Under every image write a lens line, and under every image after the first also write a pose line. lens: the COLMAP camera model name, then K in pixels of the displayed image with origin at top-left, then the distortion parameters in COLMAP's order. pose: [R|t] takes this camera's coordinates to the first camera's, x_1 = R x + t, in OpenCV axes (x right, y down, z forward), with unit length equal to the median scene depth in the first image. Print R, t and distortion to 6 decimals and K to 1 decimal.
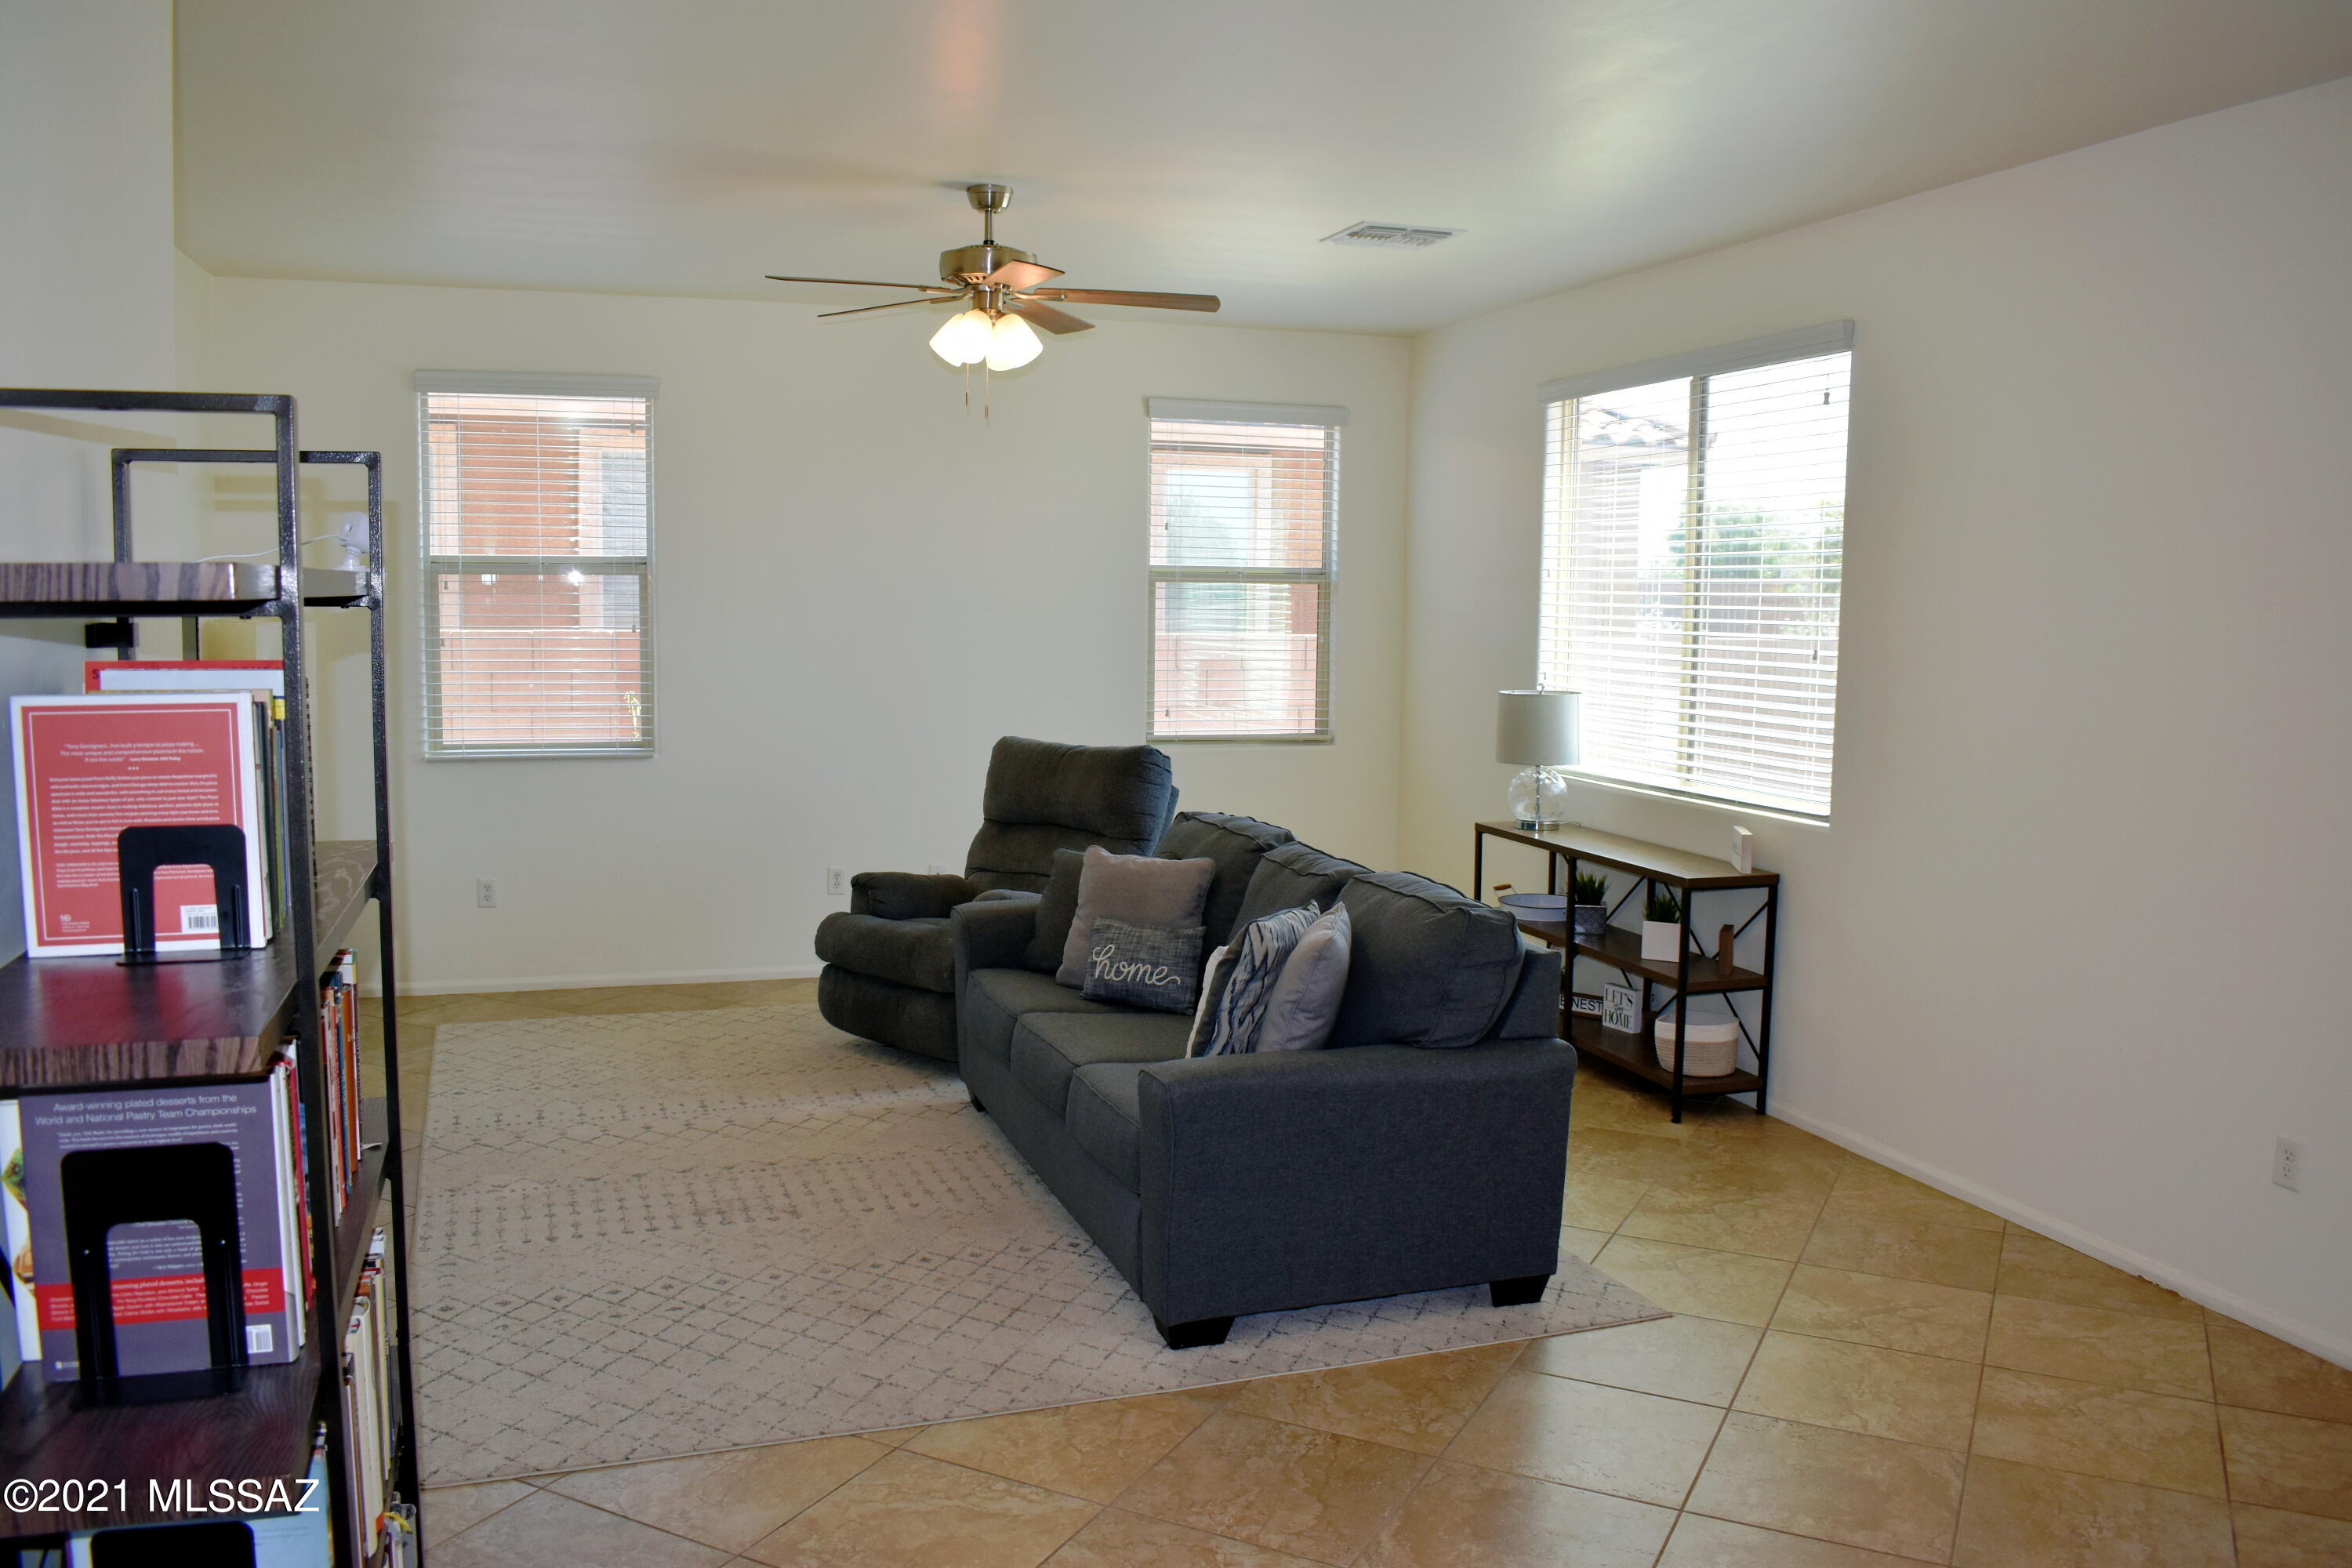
lens RADIAL K [[1827.9, 0, 1172.2], [0, 1827.9, 792.5], [0, 0, 1]] dist [-0.101382, 0.021556]
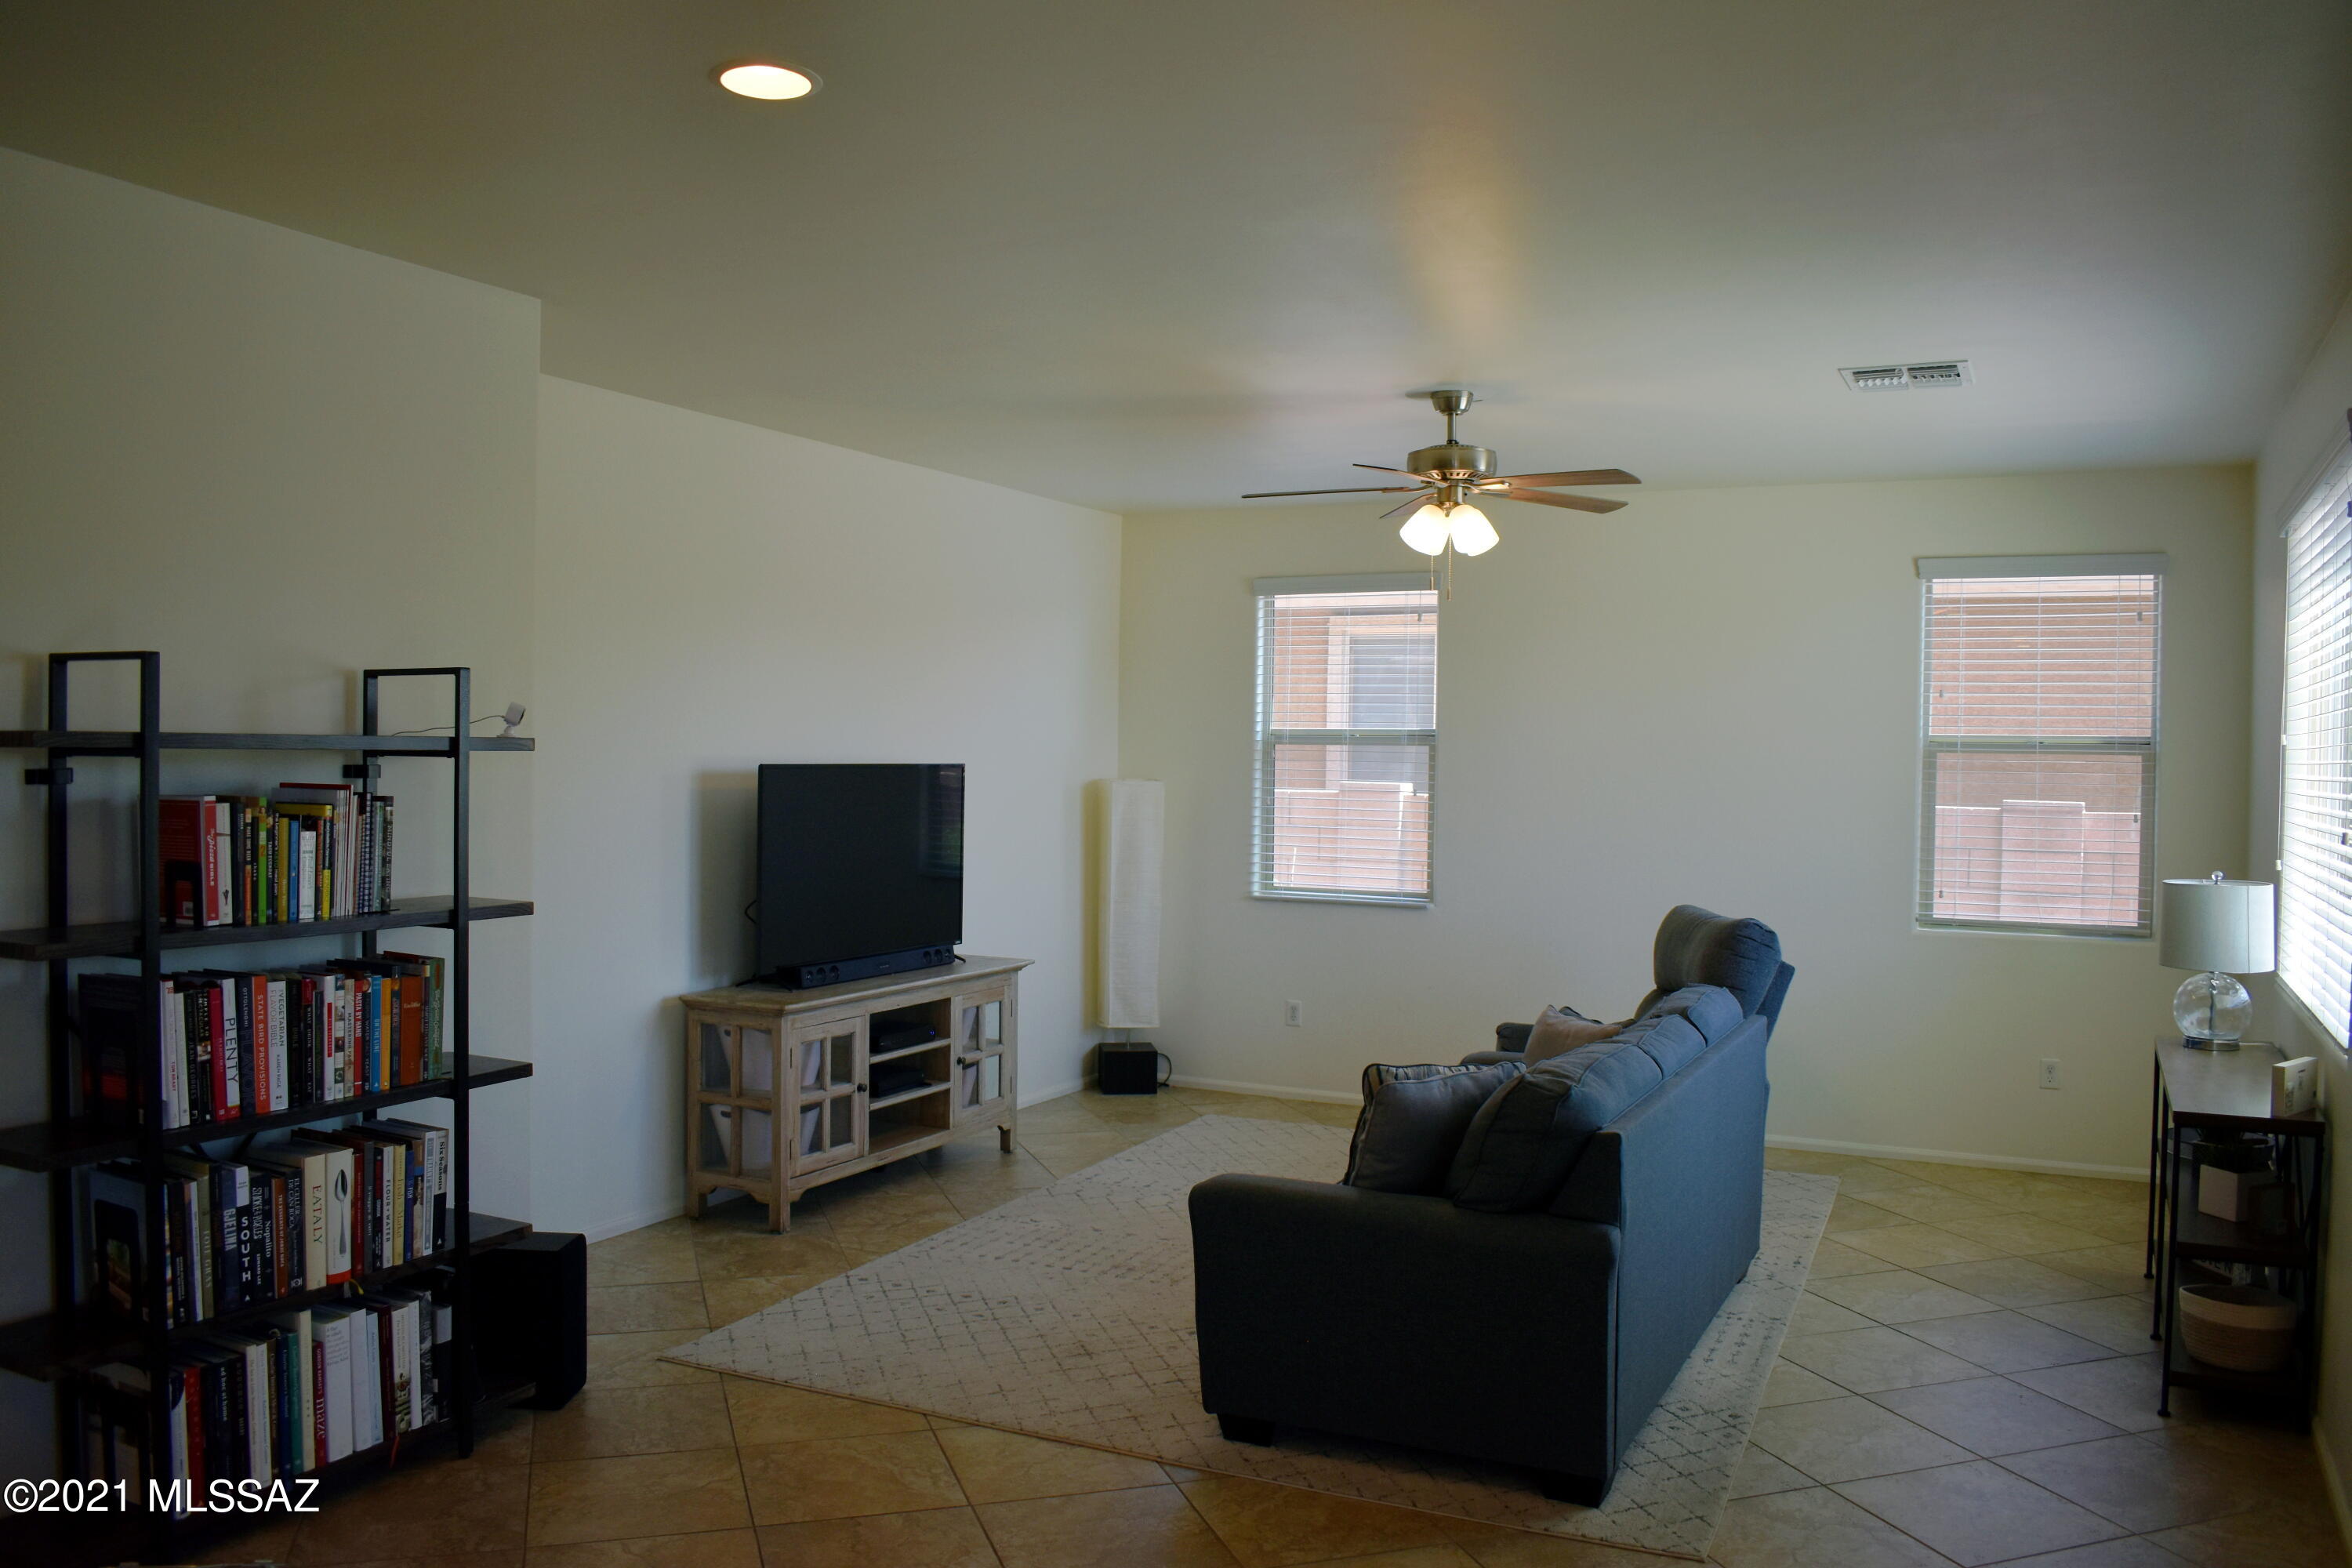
lens RADIAL K [[1827.9, 0, 1168.5], [0, 1827.9, 791.8], [0, 0, 1]] dist [-0.101382, 0.021556]
pose [[0.704029, 0.011427, -0.710079, 0.563410], [-0.081946, 0.994499, -0.065244, -0.005881], [0.705428, 0.104122, 0.701092, 0.126598]]
